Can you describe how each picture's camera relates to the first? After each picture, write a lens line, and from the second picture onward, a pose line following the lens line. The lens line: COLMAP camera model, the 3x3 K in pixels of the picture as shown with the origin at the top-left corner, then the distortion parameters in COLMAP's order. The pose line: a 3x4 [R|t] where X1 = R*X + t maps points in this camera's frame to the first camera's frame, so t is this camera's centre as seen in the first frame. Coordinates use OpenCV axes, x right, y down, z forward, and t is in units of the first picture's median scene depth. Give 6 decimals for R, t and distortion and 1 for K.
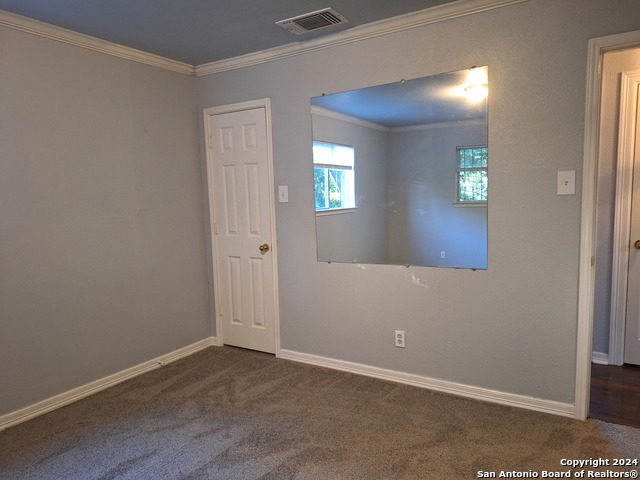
lens RADIAL K [[447.3, 0, 320.7], [0, 447.3, 244.2], [0, 0, 1]] dist [0.031977, -0.018205]
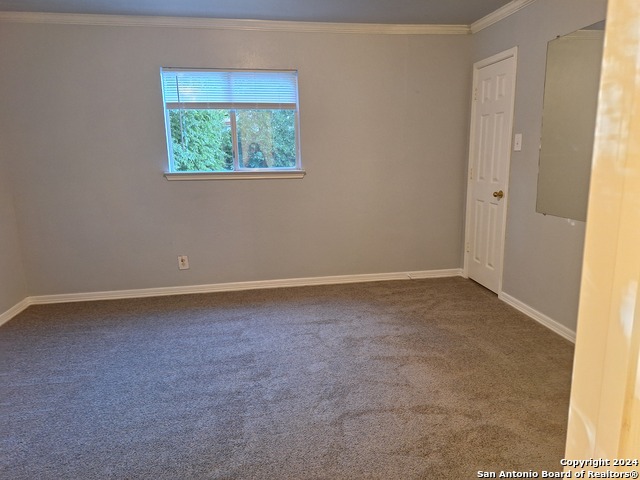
lens RADIAL K [[447.3, 0, 321.0], [0, 447.3, 237.2], [0, 0, 1]] dist [0.031977, -0.018205]
pose [[0.633439, 0.165492, -0.755889, 0.430763], [-0.084052, 0.985797, 0.145391, -0.010929], [0.769214, -0.028563, 0.638352, -0.005619]]
